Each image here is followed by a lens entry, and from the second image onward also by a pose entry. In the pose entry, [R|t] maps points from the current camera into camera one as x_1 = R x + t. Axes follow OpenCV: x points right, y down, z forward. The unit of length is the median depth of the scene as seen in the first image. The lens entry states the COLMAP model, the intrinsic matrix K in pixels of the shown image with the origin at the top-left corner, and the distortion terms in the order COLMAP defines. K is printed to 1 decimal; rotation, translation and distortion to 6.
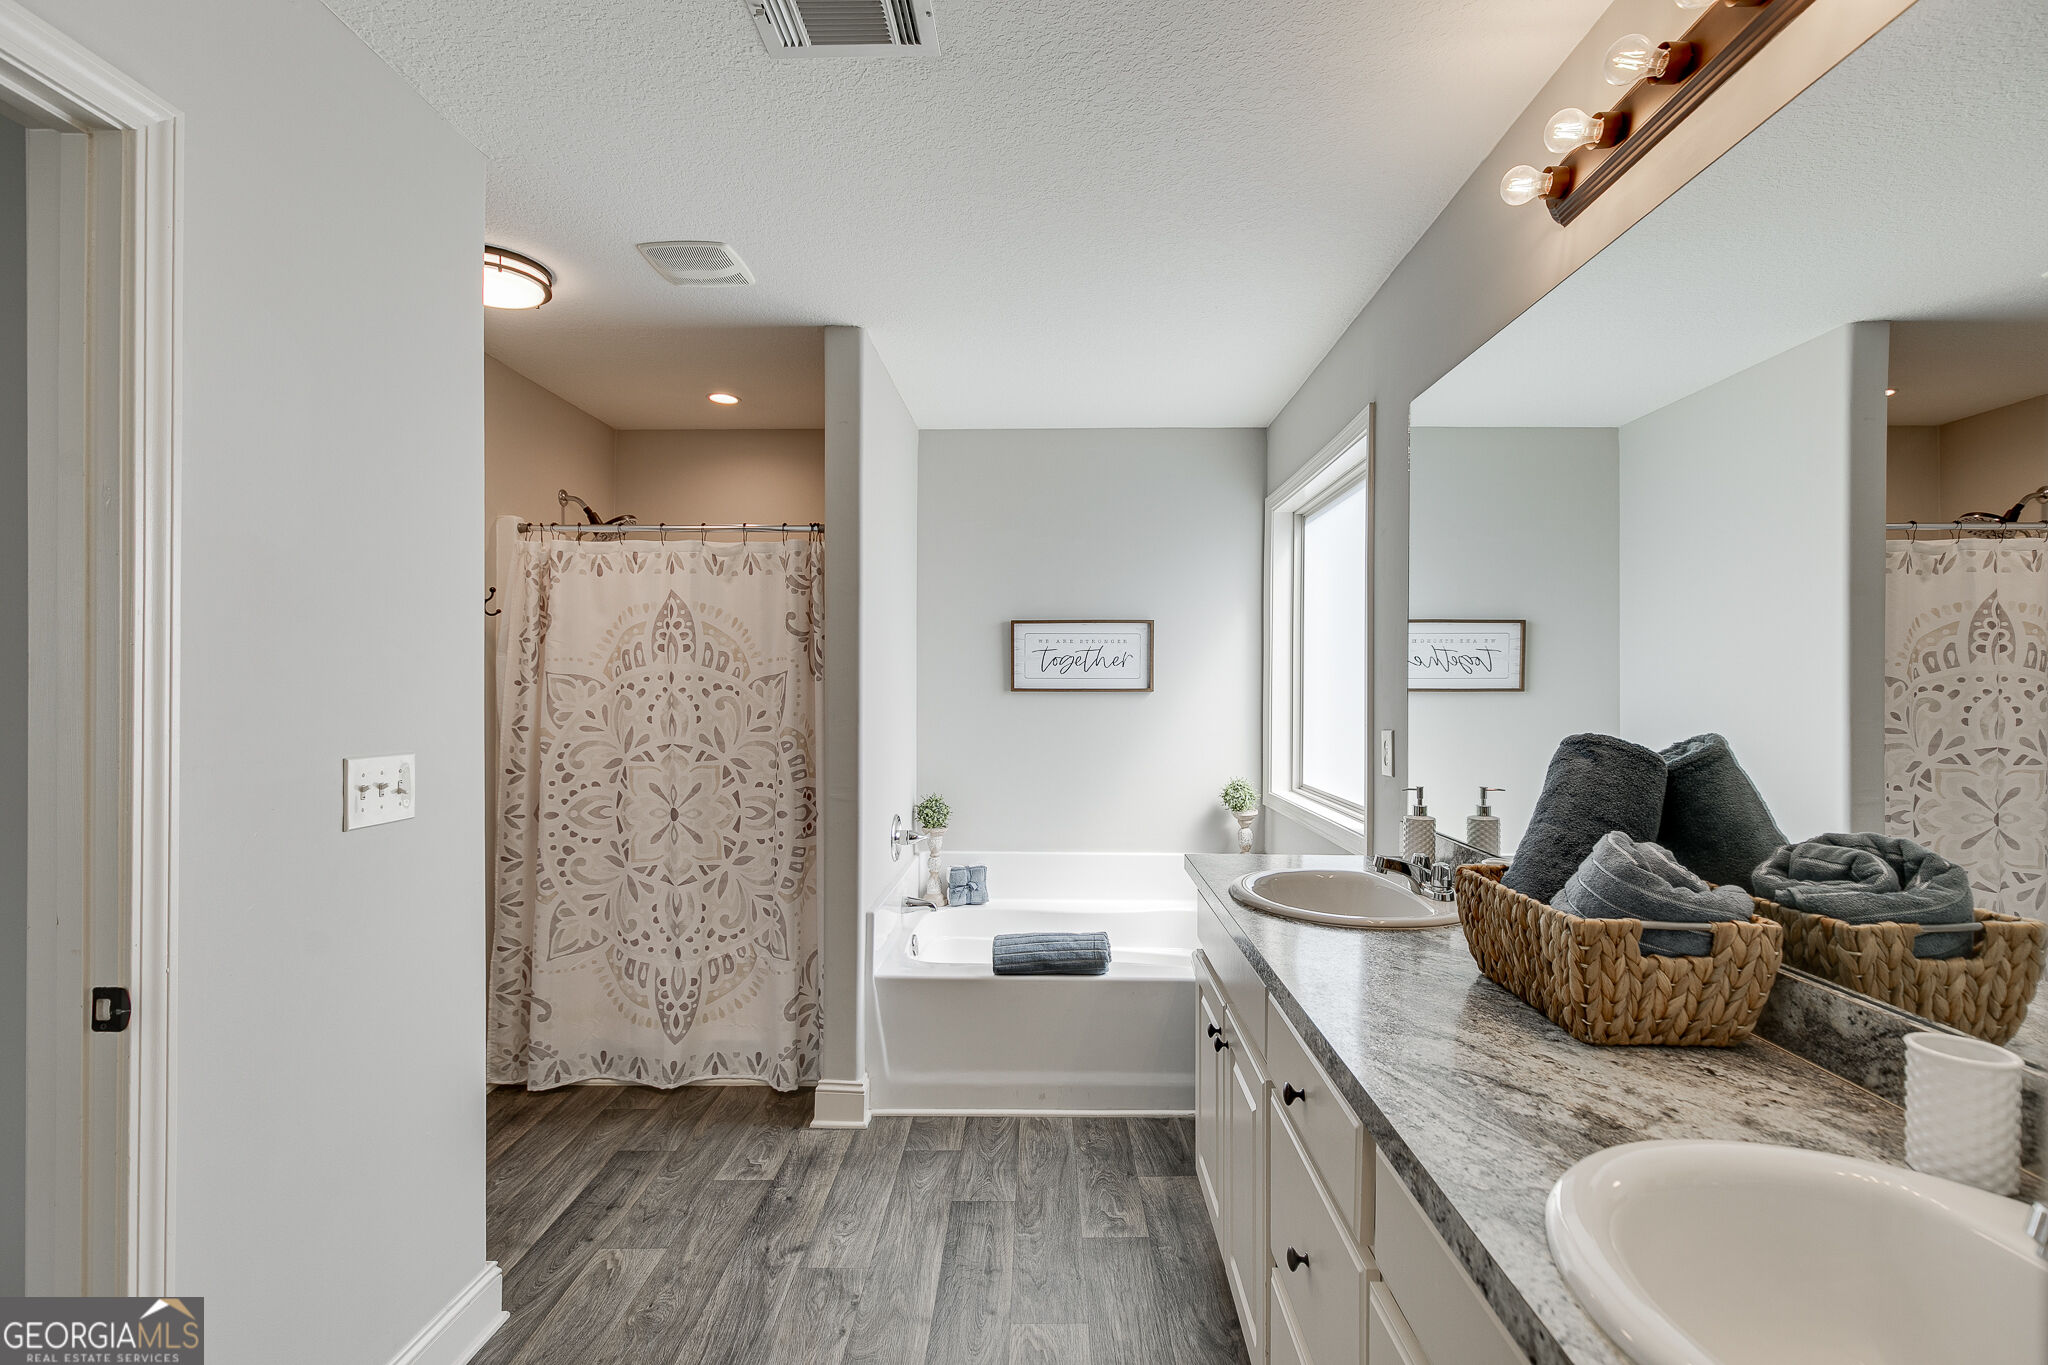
lens RADIAL K [[918.2, 0, 1035.6], [0, 918.2, 694.3], [0, 0, 1]] dist [0.006213, -0.000711]
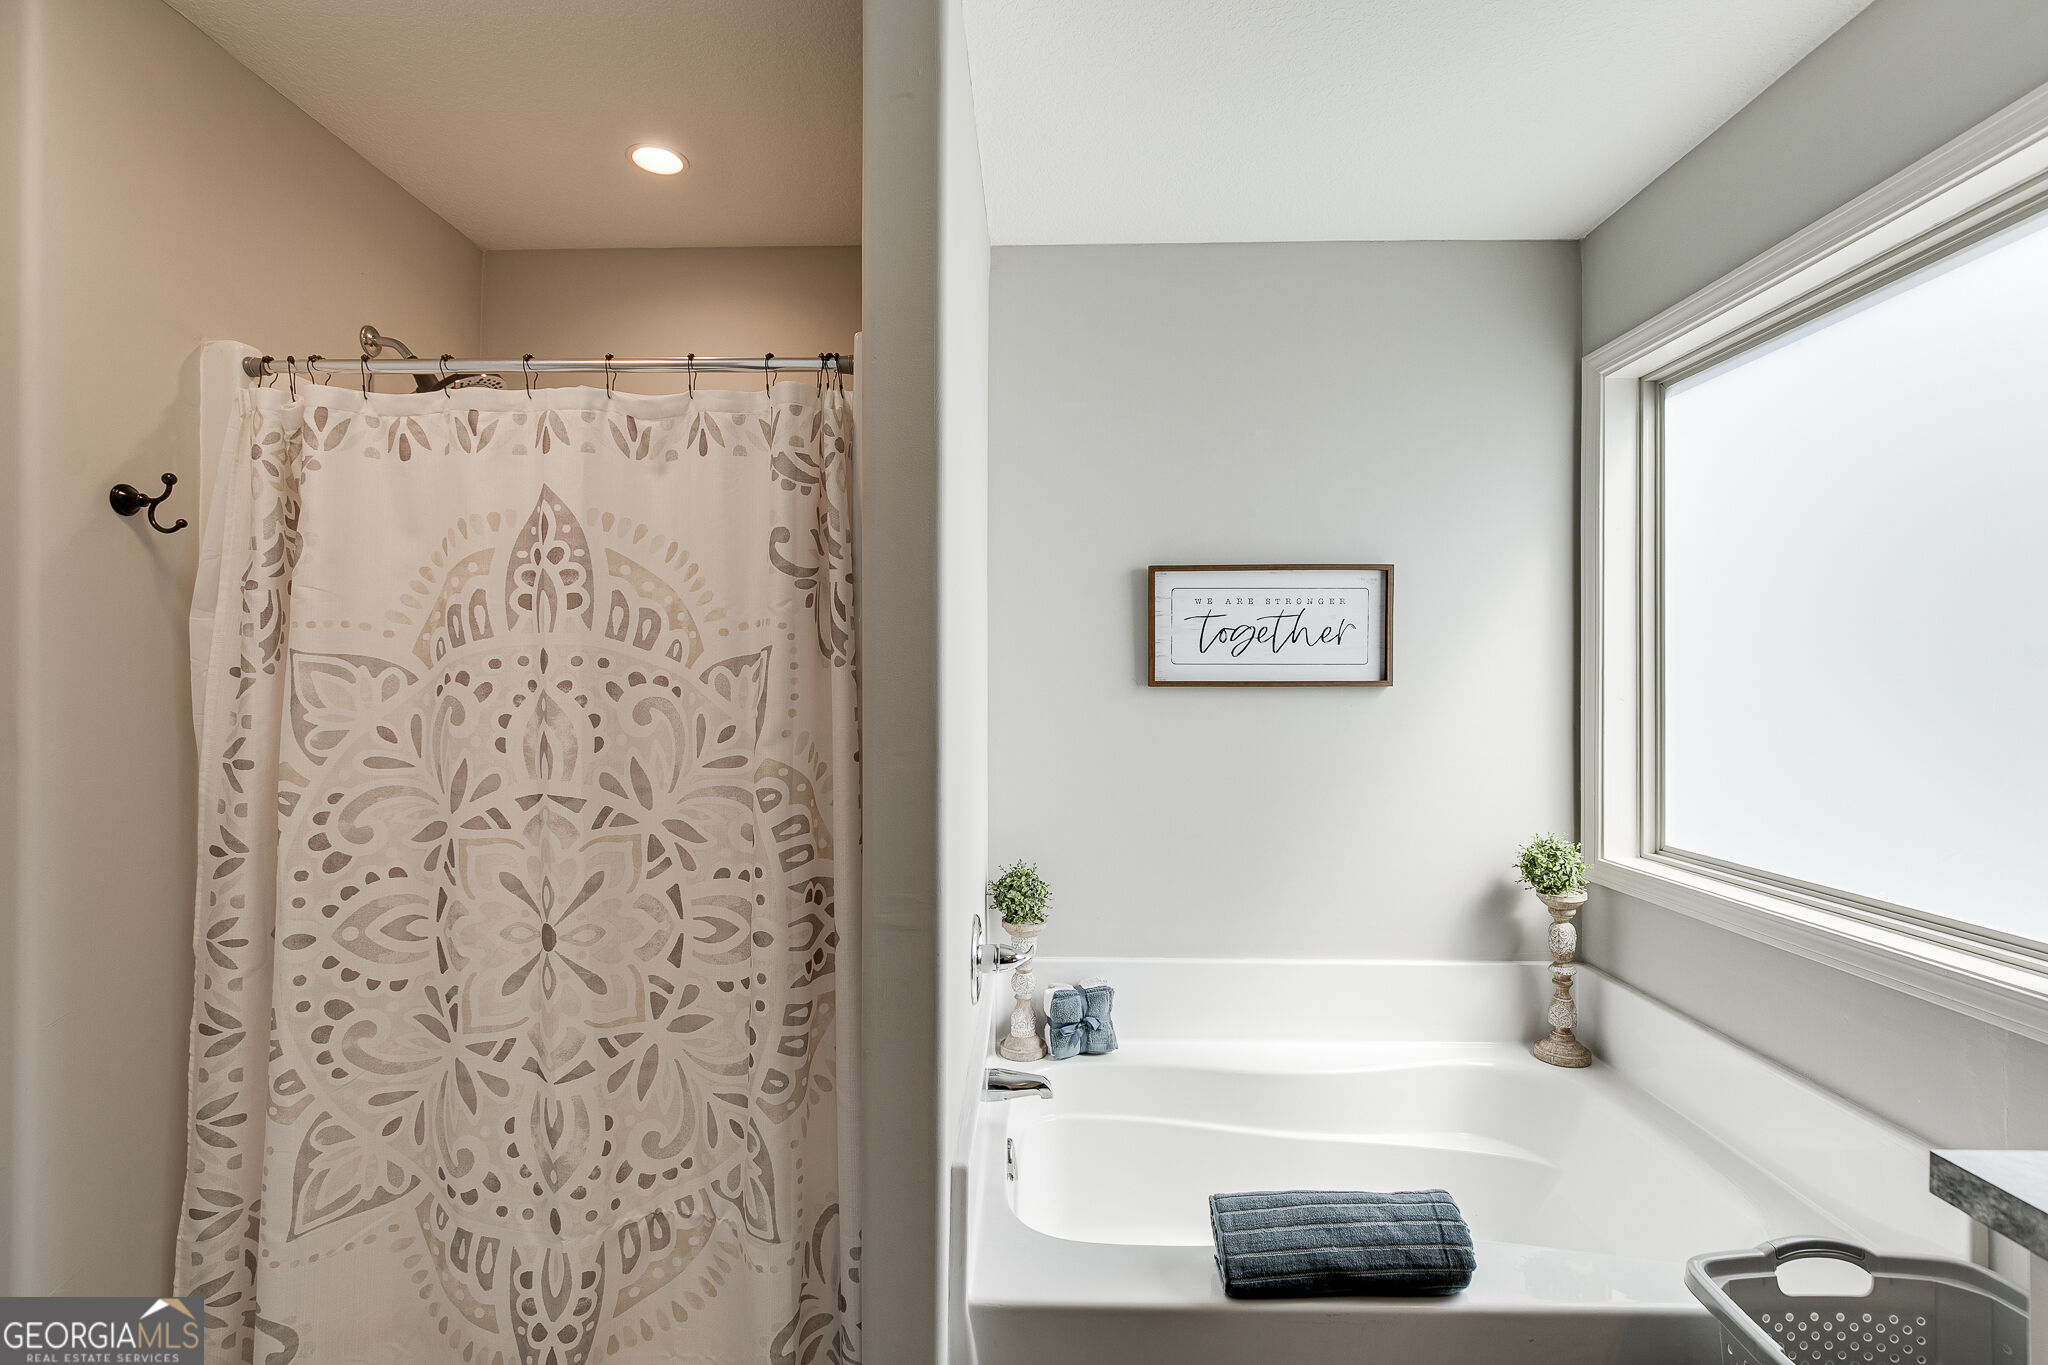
lens RADIAL K [[951.5, 0, 1015.3], [0, 951.5, 680.1], [0, 0, 1]] dist [-0.010862, 0.000202]
pose [[0.999996, -0.002889, -0.000086, -0.139656], [0.002888, 0.999946, -0.010010, -0.001756], [0.000115, 0.010010, 0.999950, 0.482429]]
